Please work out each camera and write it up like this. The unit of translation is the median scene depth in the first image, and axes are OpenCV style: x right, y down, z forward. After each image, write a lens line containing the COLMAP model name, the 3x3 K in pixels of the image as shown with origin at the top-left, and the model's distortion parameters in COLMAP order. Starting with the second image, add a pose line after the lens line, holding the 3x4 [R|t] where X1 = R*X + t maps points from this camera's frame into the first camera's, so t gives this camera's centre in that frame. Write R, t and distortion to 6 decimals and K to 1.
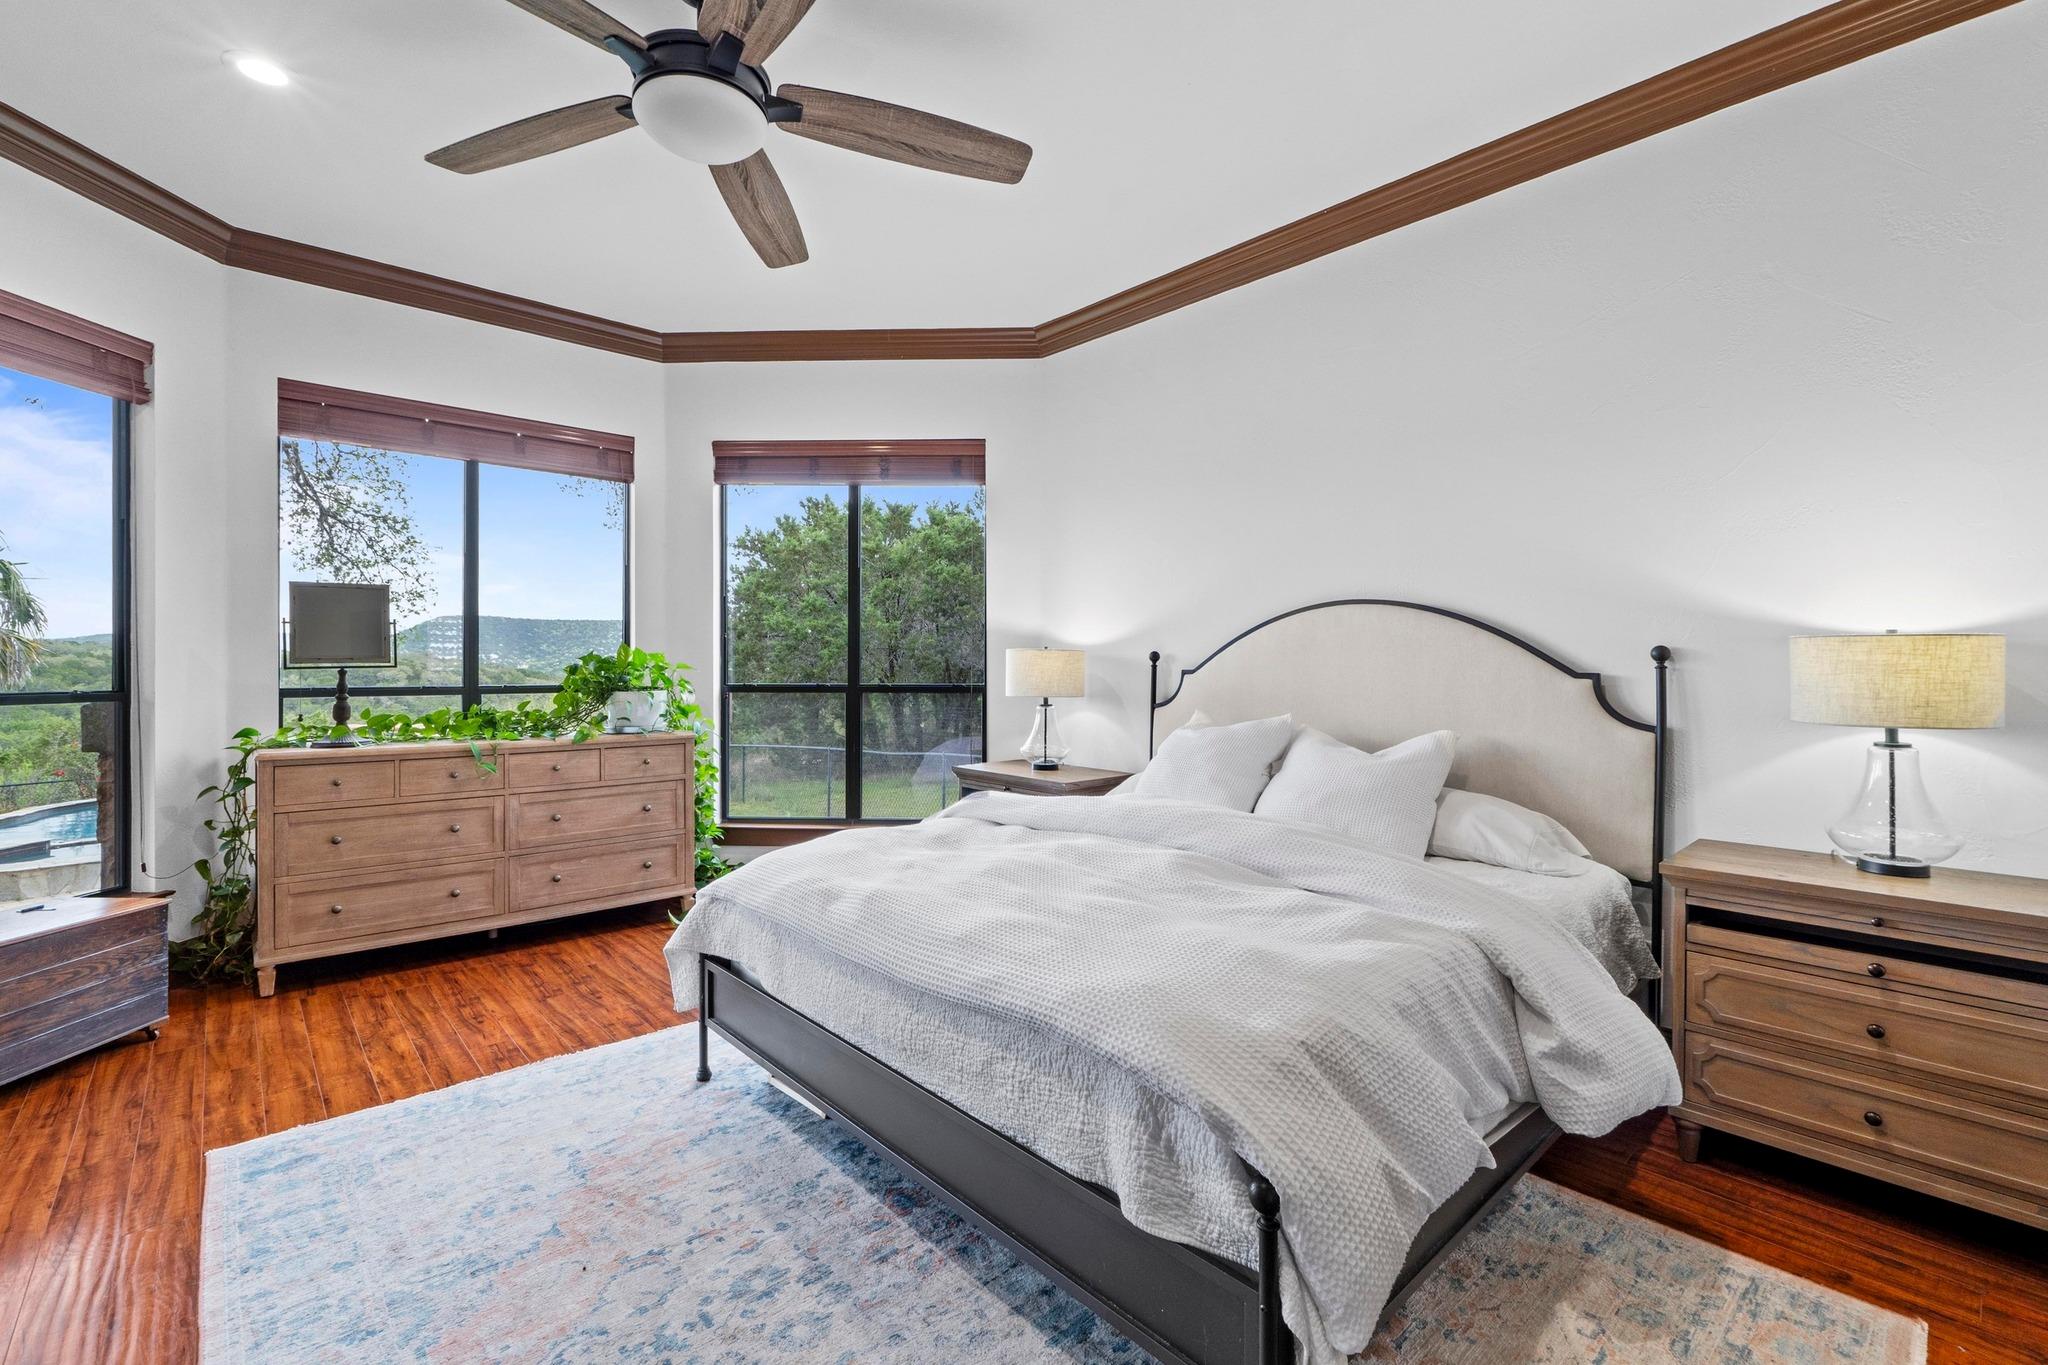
lens RADIAL K [[890.4, 0, 1020.2], [0, 890.4, 659.2], [0, 0, 1]] dist [-0.003135, 0.000031]
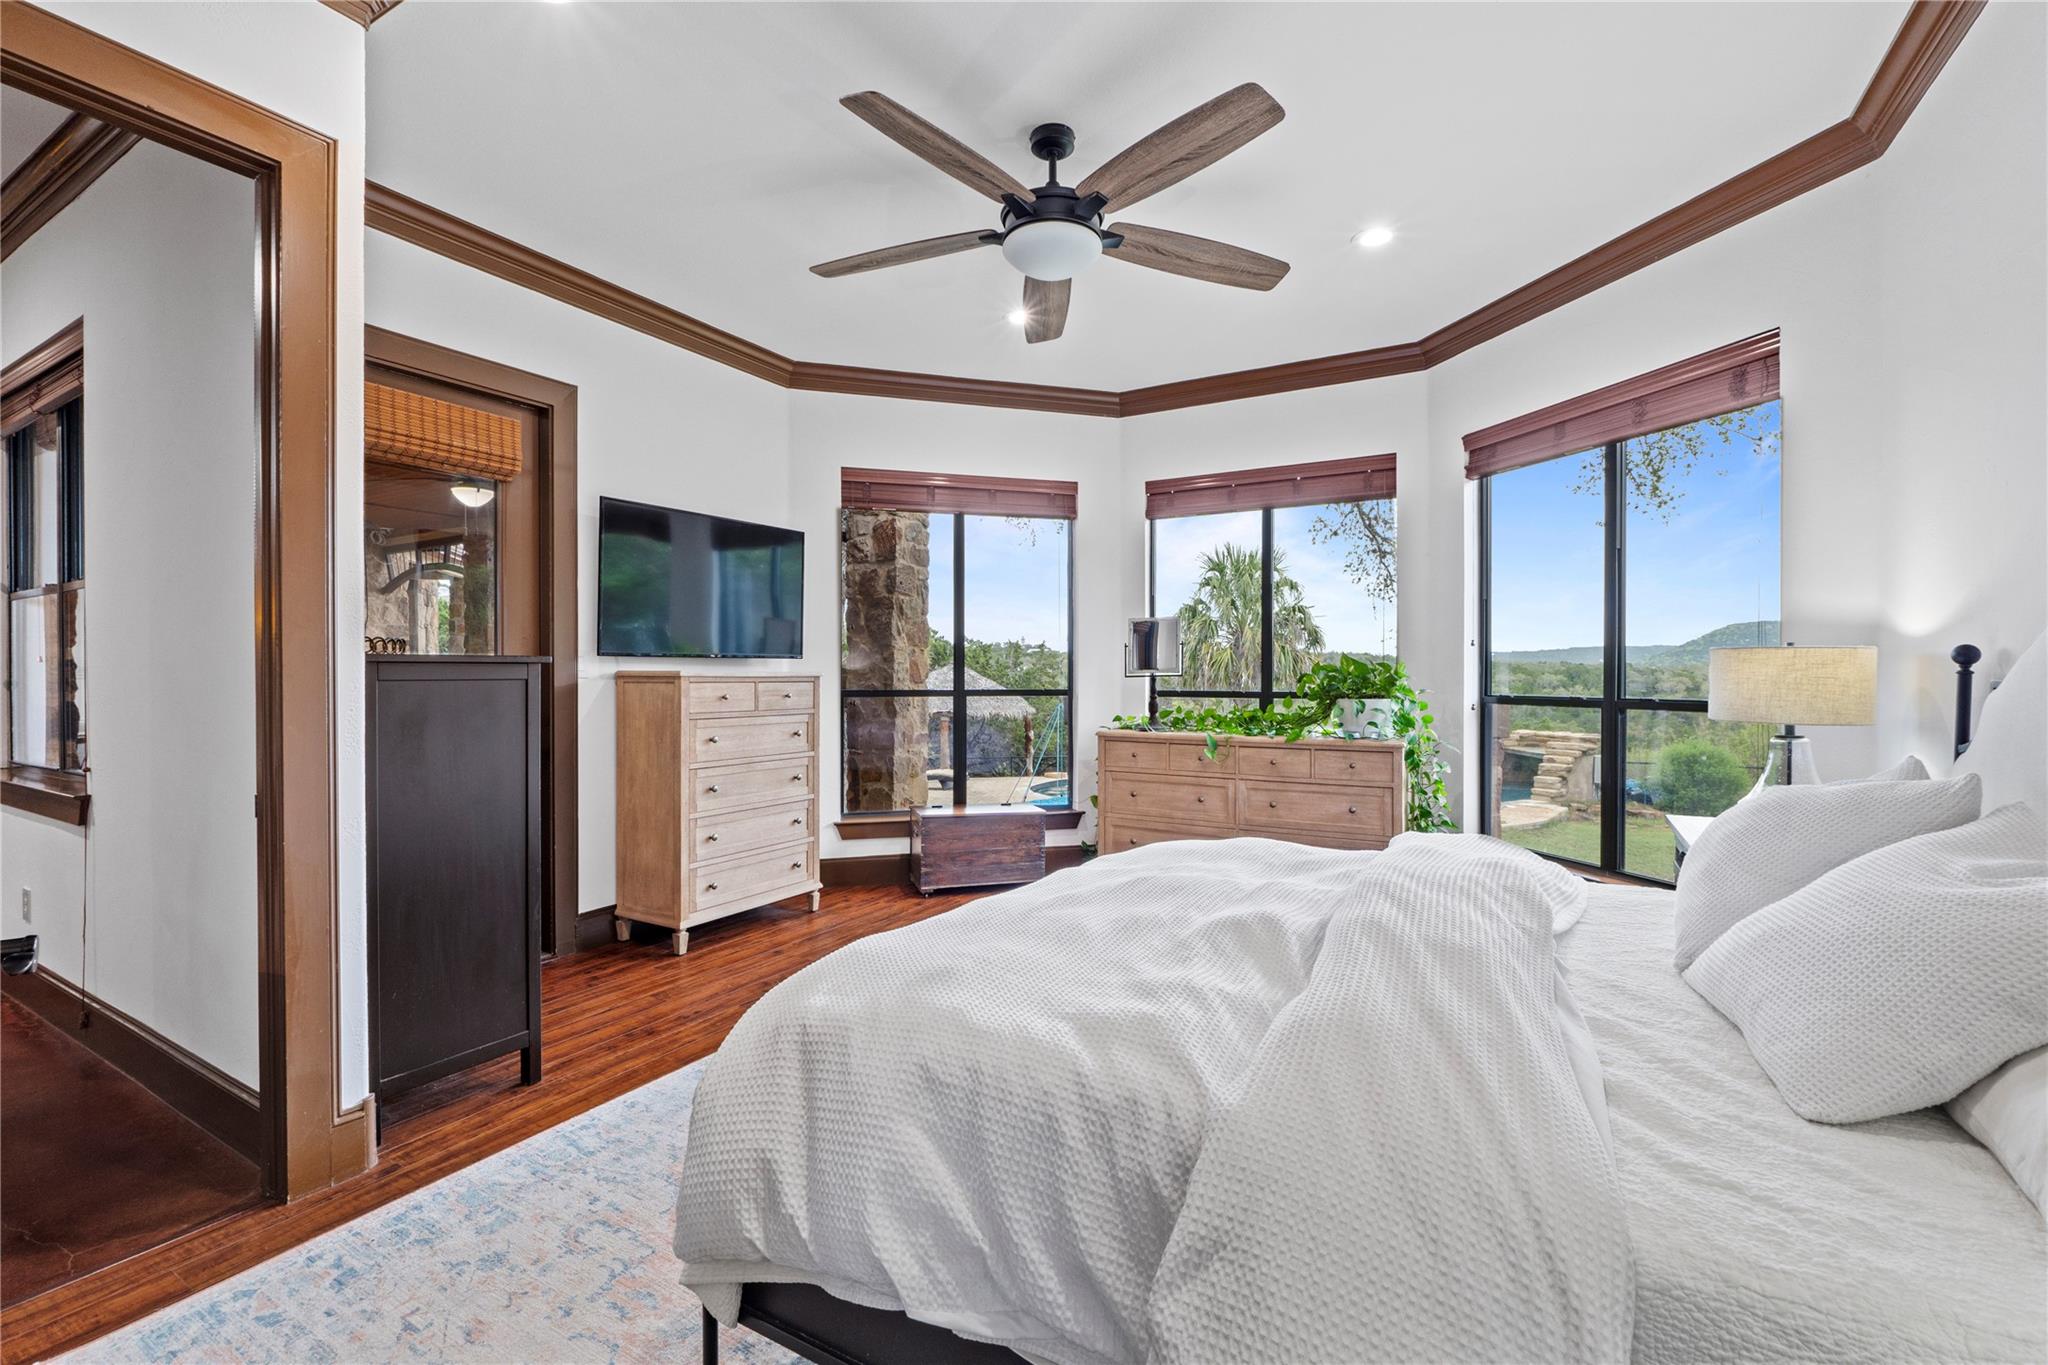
lens RADIAL K [[893.7, 0, 1026.9], [0, 893.7, 673.5], [0, 0, 1]] dist [-0.001195, -0.000091]
pose [[0.307435, -0.003402, -0.951563, 0.520160], [0.006339, 0.999979, -0.001527, 0.005447], [0.951548, -0.005563, 0.307450, 0.341885]]
